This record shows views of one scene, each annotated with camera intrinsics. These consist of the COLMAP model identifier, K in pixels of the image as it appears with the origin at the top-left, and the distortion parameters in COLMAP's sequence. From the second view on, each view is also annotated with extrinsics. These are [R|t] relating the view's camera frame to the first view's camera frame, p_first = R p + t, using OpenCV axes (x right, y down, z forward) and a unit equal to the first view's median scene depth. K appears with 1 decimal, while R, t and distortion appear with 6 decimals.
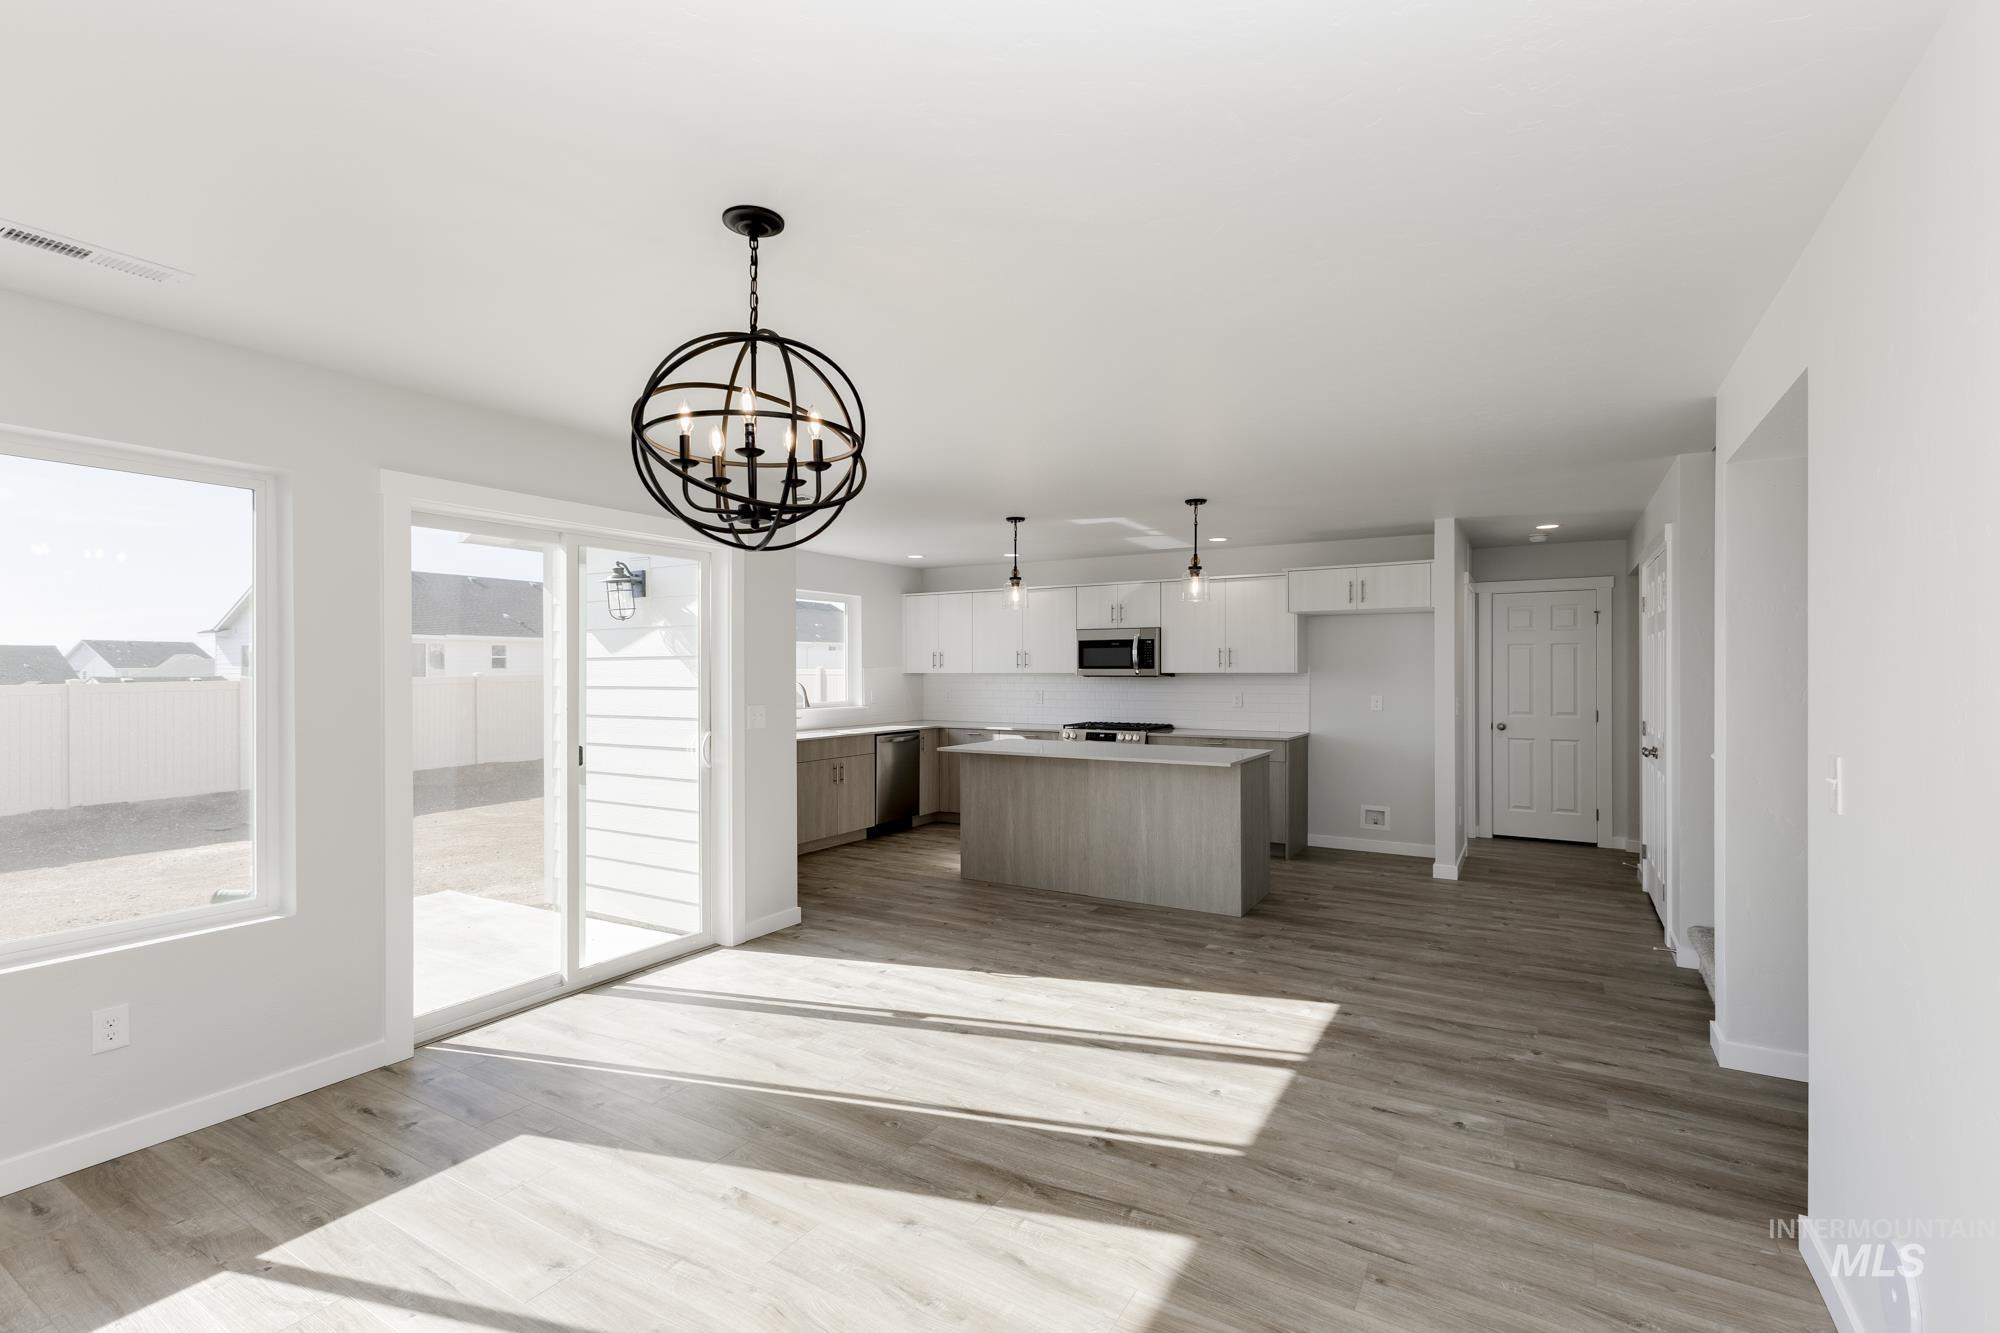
lens RADIAL K [[912.2, 0, 1002.8], [0, 912.2, 668.9], [0, 0, 1]] dist [0.019434, -0.000164]
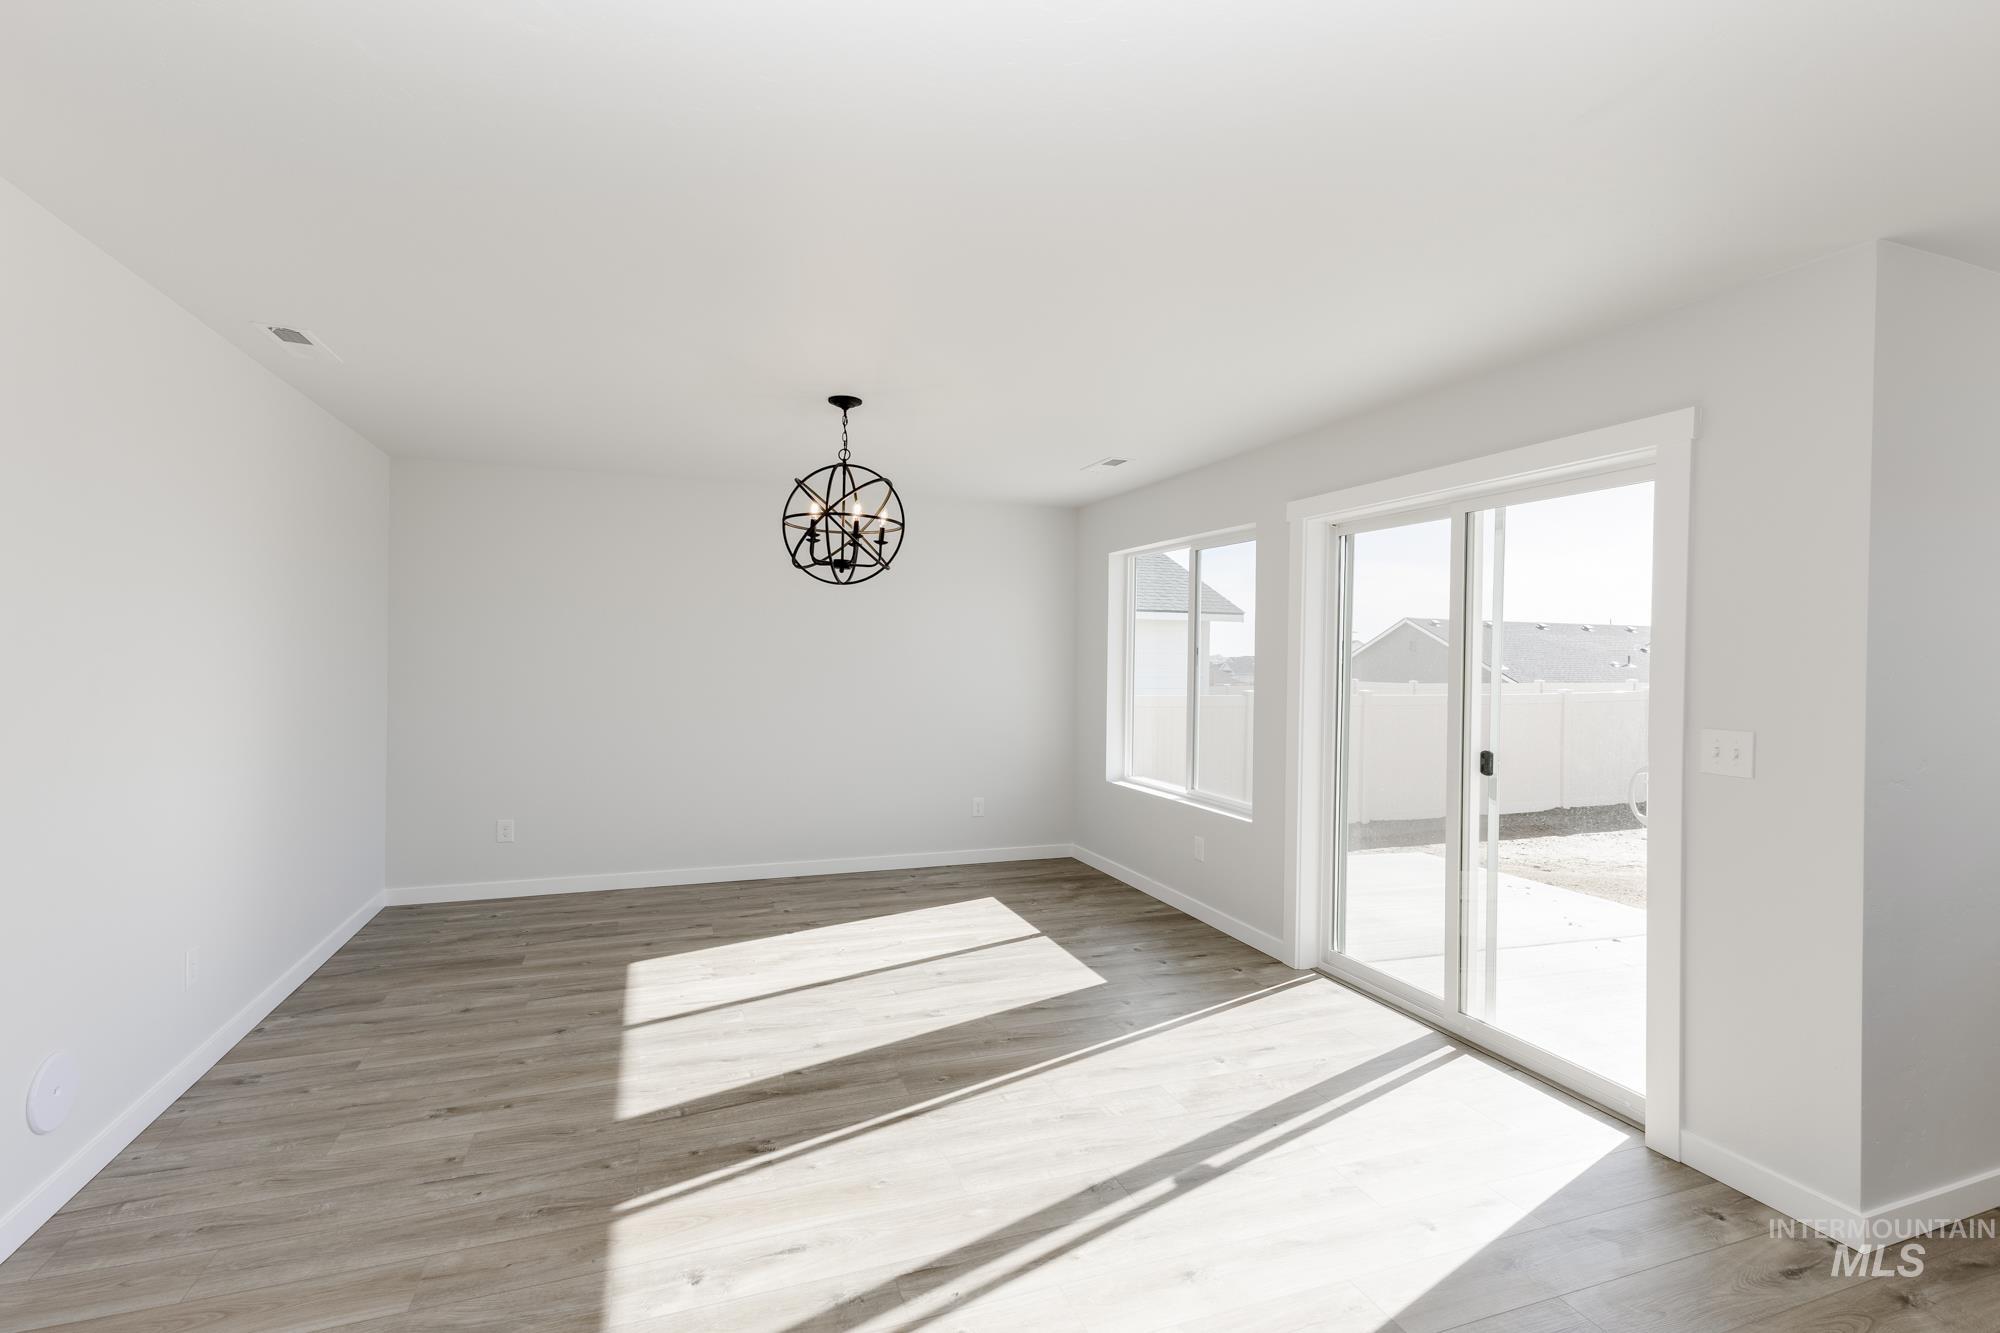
lens RADIAL K [[912.2, 0, 1005.1], [0, 912.2, 662.4], [0, 0, 1]] dist [0.019434, -0.000164]
pose [[-0.626183, 0.000564, -0.779676, 0.735594], [-0.009159, 0.999925, 0.008079, 0.001330], [0.779622, 0.012200, -0.626131, 1.896849]]
